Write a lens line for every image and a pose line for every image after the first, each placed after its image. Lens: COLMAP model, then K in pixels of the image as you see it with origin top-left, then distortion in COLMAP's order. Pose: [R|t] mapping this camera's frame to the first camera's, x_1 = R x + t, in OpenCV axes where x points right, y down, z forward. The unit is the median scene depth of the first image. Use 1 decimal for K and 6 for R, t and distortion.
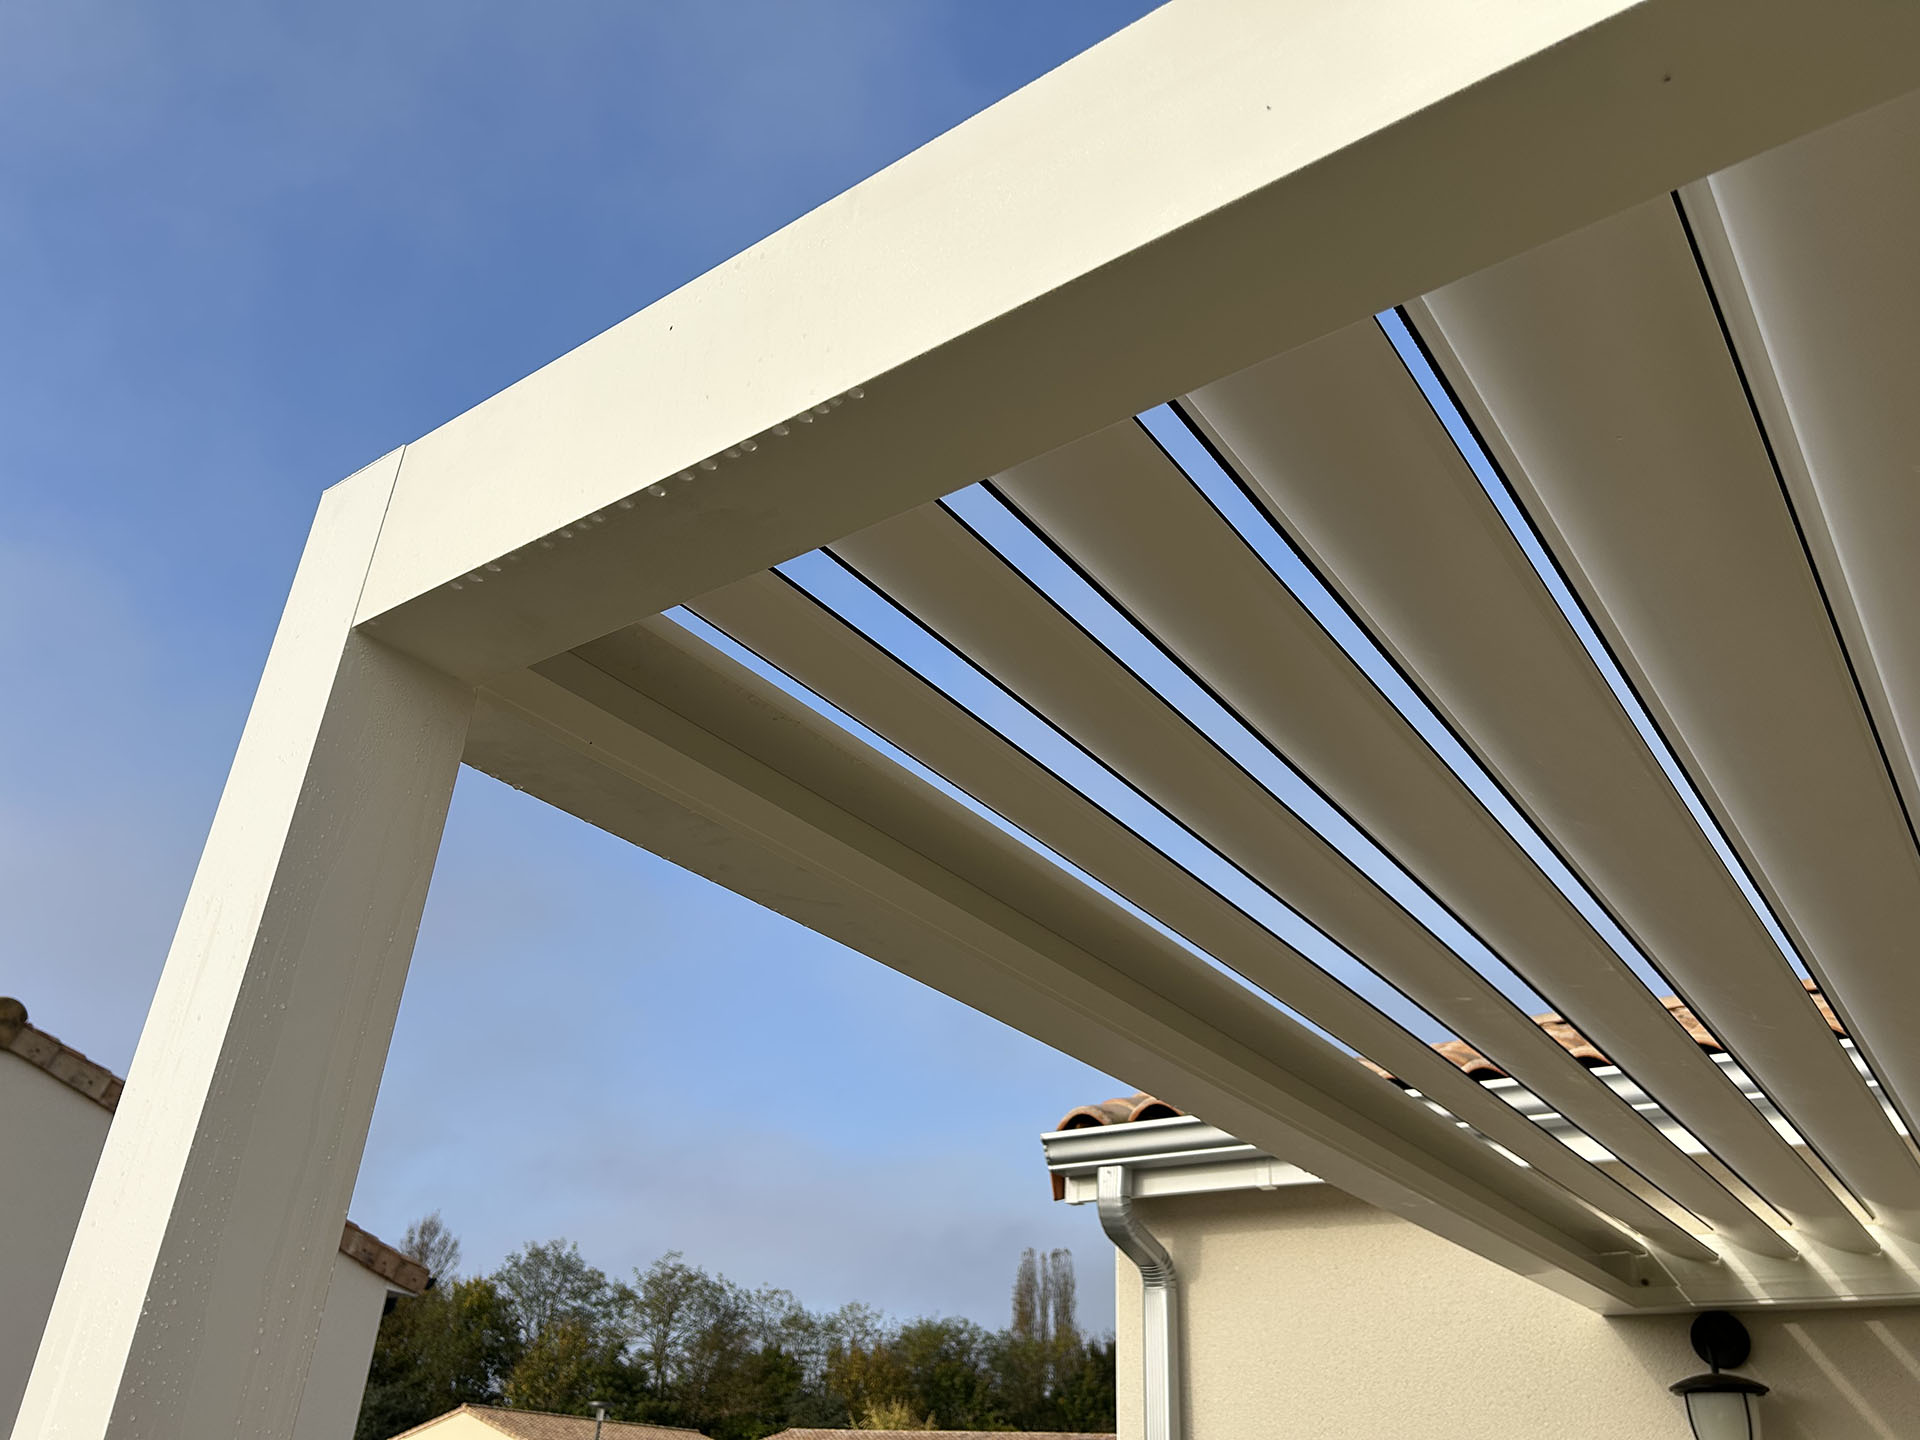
lens RADIAL K [[1440.1, 0, 953.8], [0, 1440.1, 710.1], [0, 0, 1]] dist [0.055938, -0.057260]
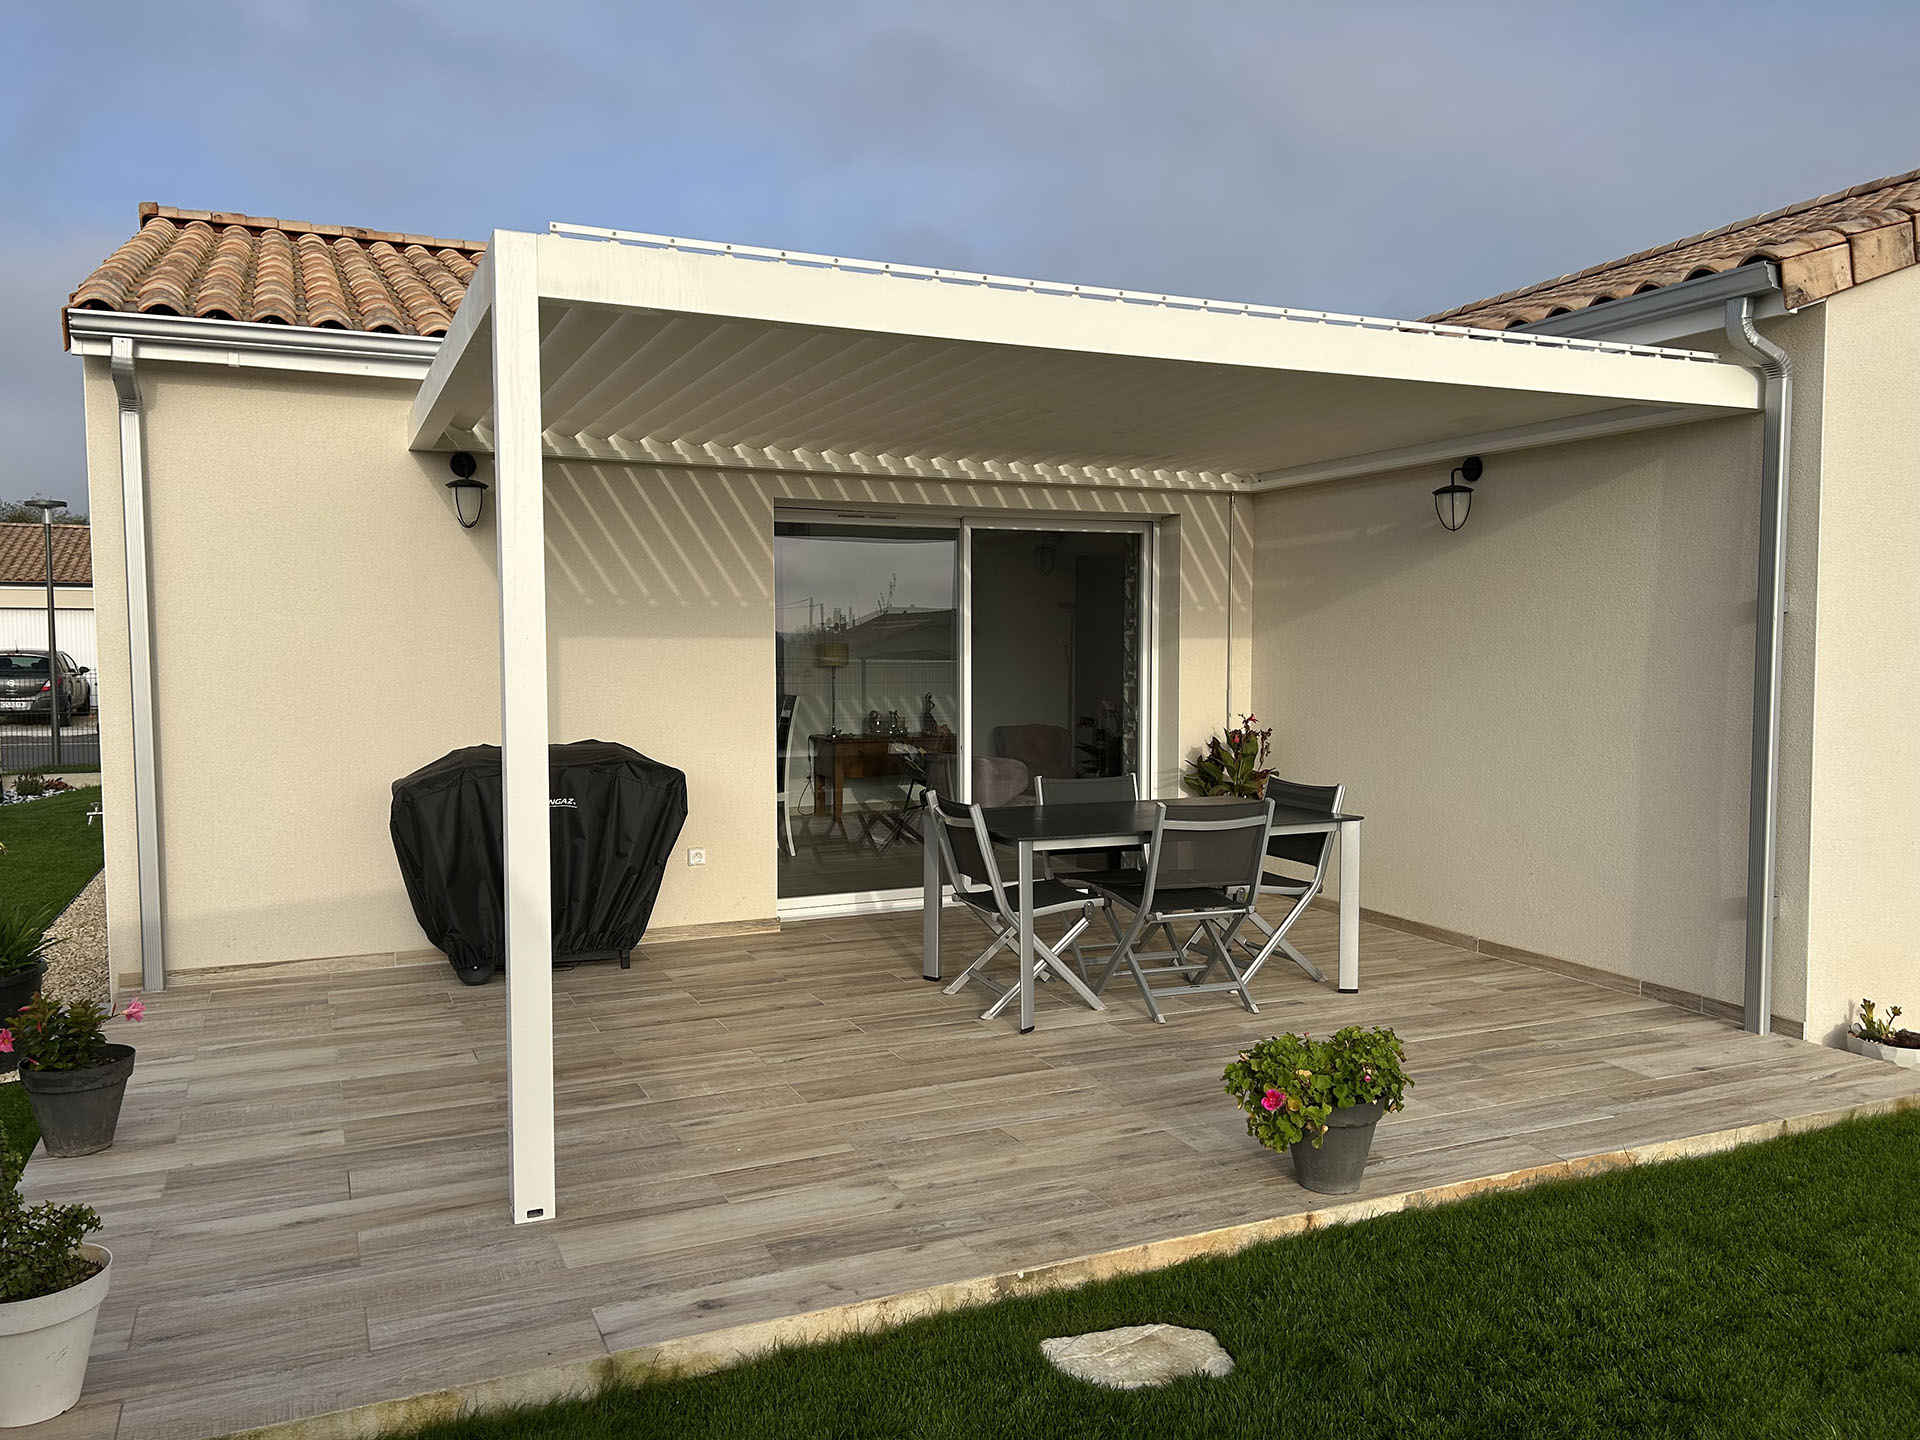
lens RADIAL K [[1448.2, 0, 960.0], [0, 1448.2, 720.0], [0, 0, 1]] dist [0.062822, -0.066206]
pose [[0.496736, -0.095527, 0.862628, -0.833567], [-0.403609, 0.854485, 0.327040, -0.206101], [-0.768344, -0.510617, 0.385898, -0.490353]]
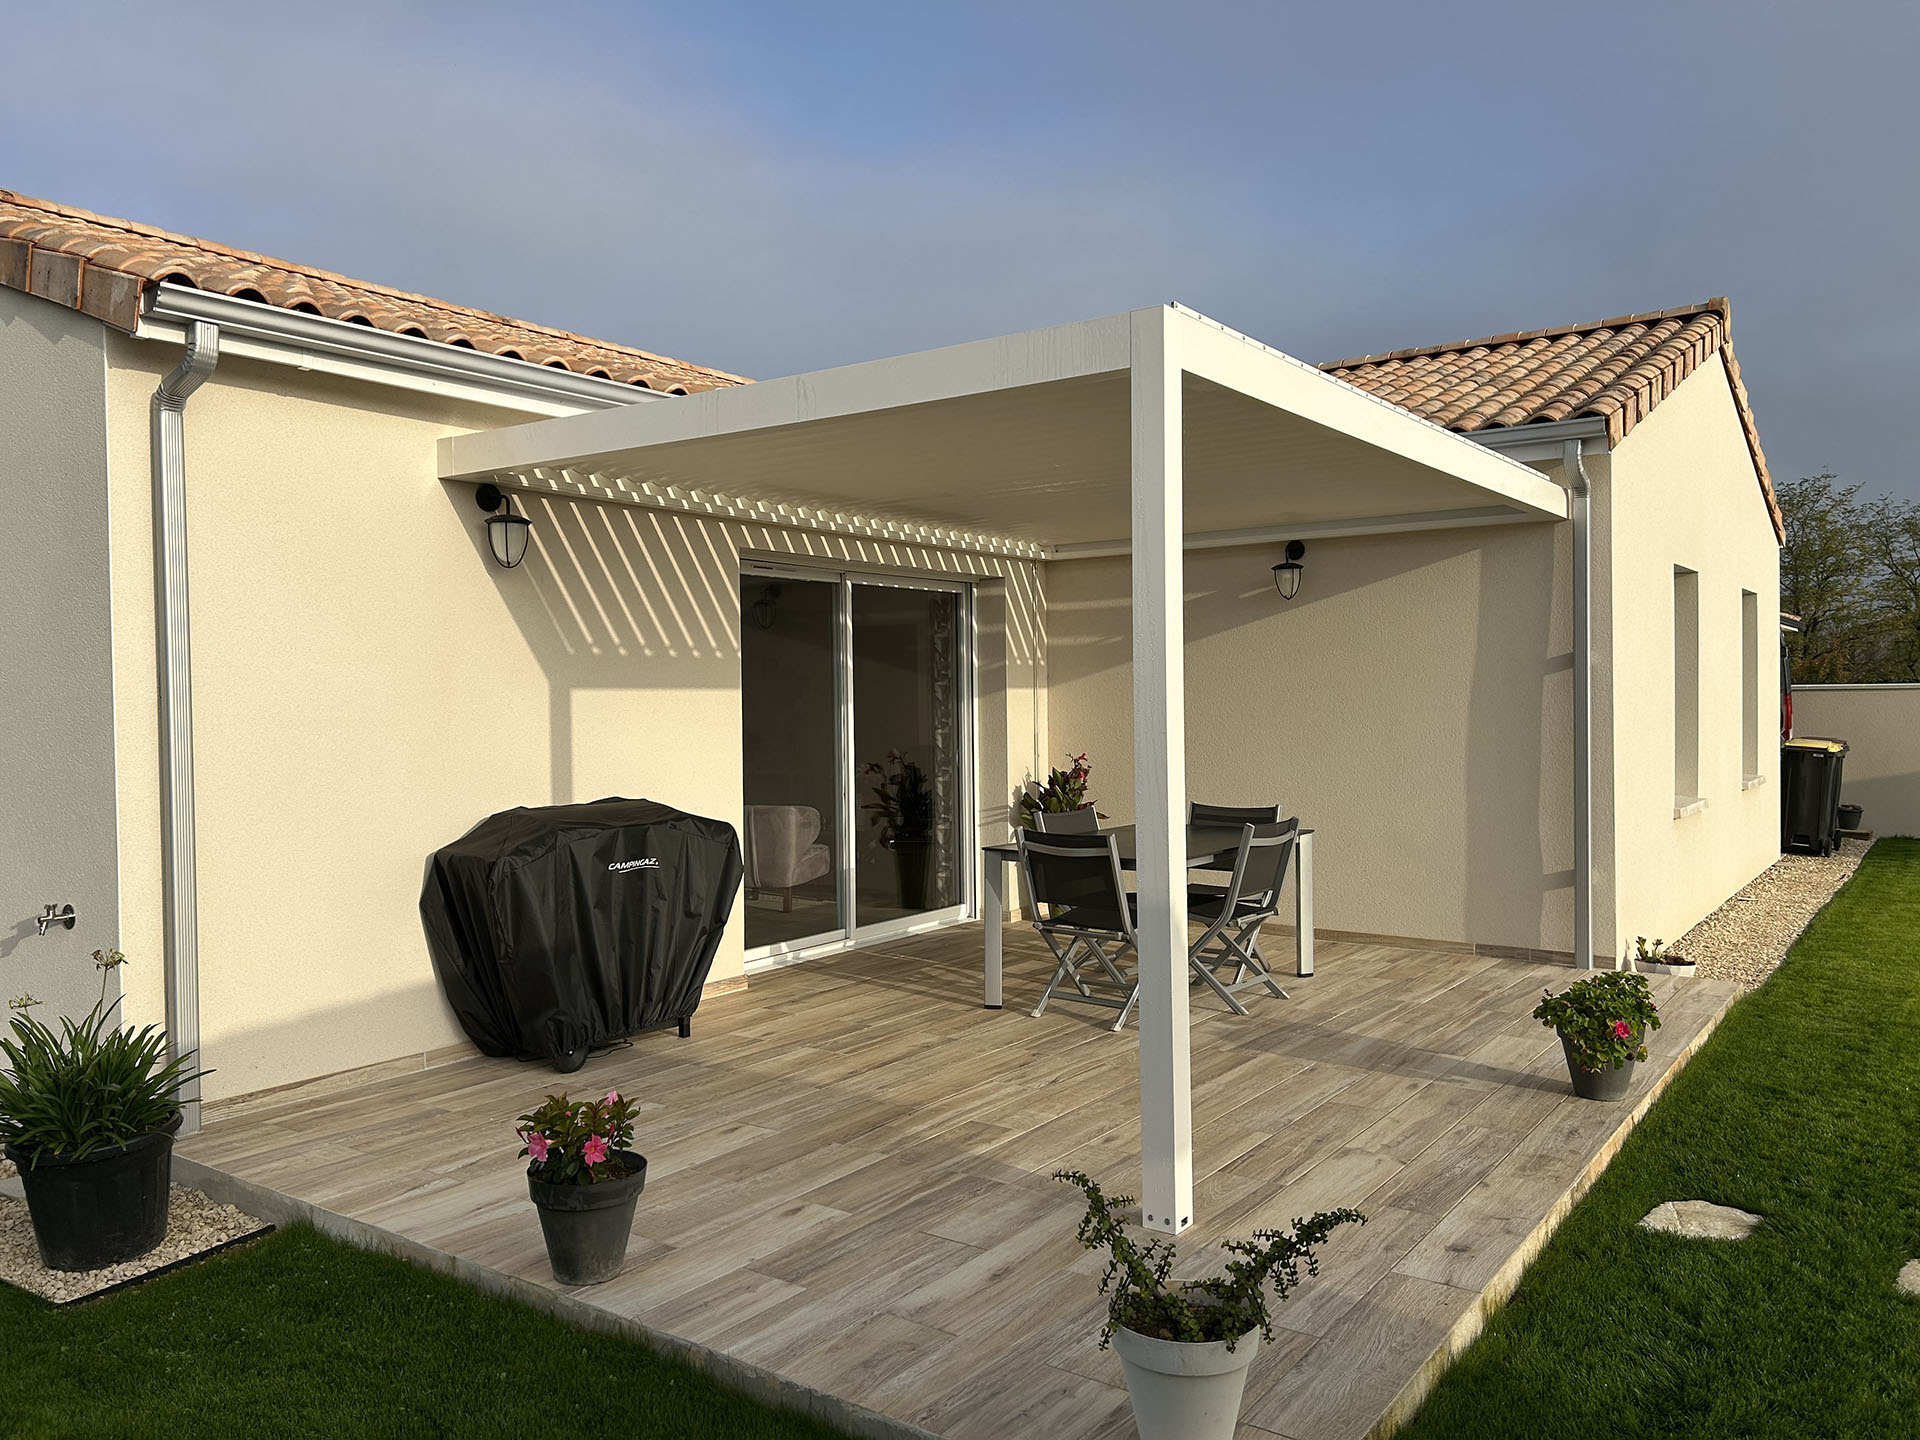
lens RADIAL K [[1440.1, 0, 953.8], [0, 1440.1, 710.1], [0, 0, 1]] dist [0.055938, -0.057260]
pose [[-0.008147, -0.057719, 0.998300, -1.176181], [-0.481932, 0.874965, 0.046655, 0.235176], [-0.876171, -0.480733, -0.034945, 0.311317]]
